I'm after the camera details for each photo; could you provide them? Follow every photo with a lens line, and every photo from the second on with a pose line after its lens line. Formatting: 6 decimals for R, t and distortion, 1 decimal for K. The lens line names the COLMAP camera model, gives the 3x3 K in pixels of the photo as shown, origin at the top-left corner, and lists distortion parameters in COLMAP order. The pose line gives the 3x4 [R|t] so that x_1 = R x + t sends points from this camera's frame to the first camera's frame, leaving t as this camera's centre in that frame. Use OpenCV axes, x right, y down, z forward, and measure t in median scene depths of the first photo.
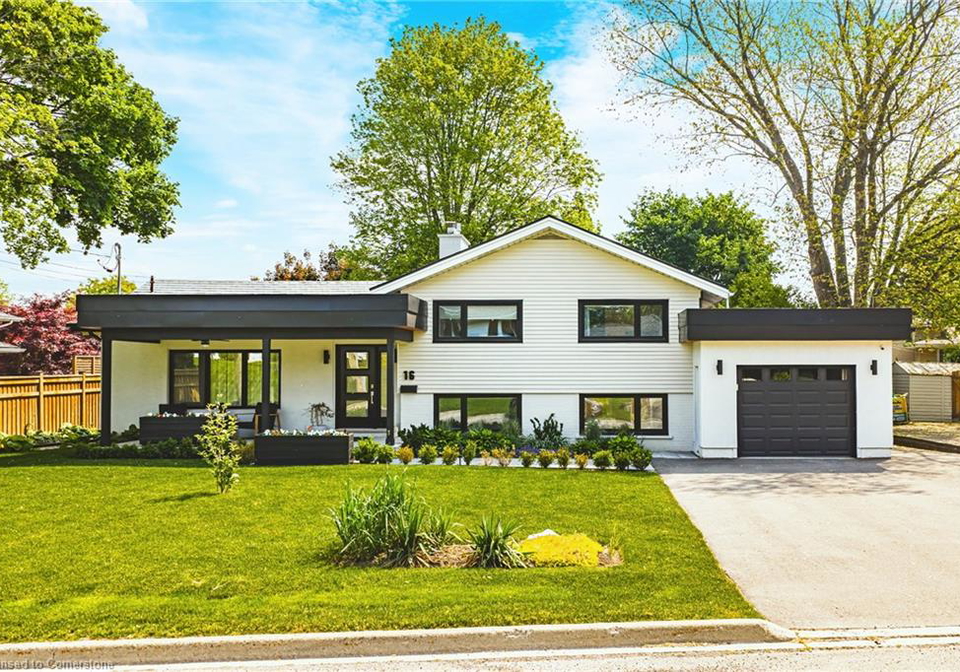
lens RADIAL K [[946.6, 0, 480.0], [0, 946.6, 336.0], [0, 0, 1]] dist [0.009677, 0.002361]
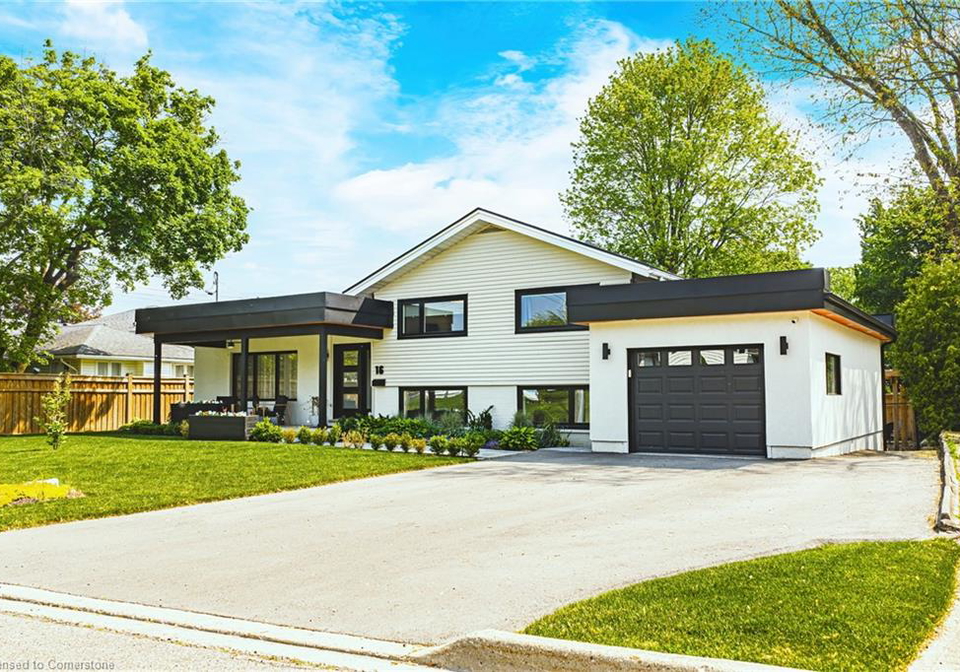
lens RADIAL K [[816.5, 0, 478.8], [0, 816.5, 377.0], [0, 0, 1]] dist [0.007608, 0.003344]
pose [[0.854380, -0.012879, -0.519490, 0.512529], [0.014907, 0.999889, -0.000272, 0.051686], [0.519435, -0.007512, 0.854477, 0.256020]]
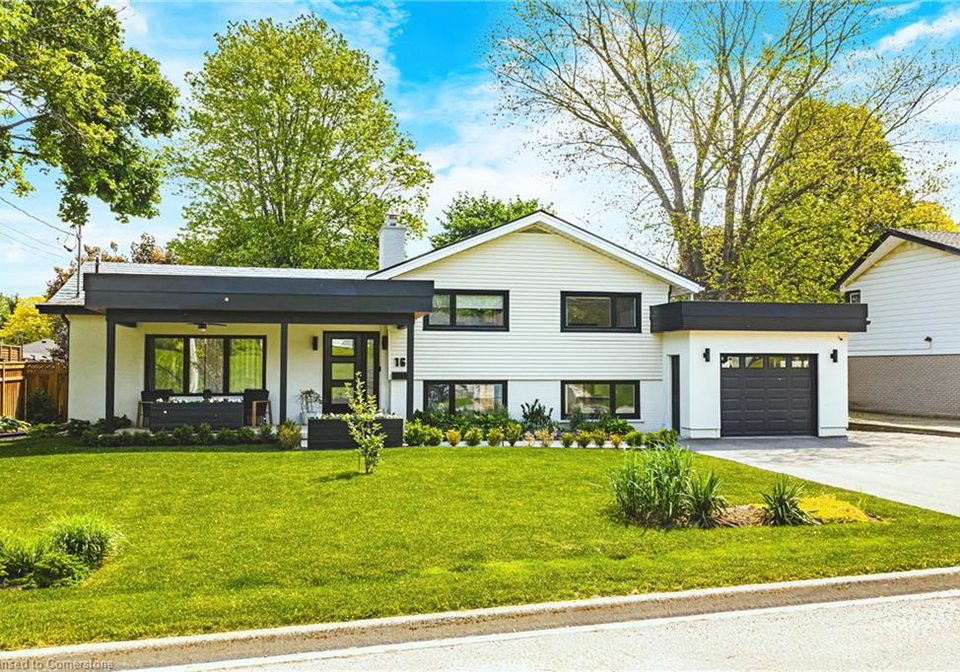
lens RADIAL K [[921.4, 0, 480.7], [0, 921.4, 320.1], [0, 0, 1]] dist [-0.006206, 0.009813]
pose [[0.977097, 0.014412, 0.212307, -0.201147], [-0.011354, 0.999814, -0.015615, 0.010949], [-0.212493, 0.012847, 0.977078, 0.016580]]
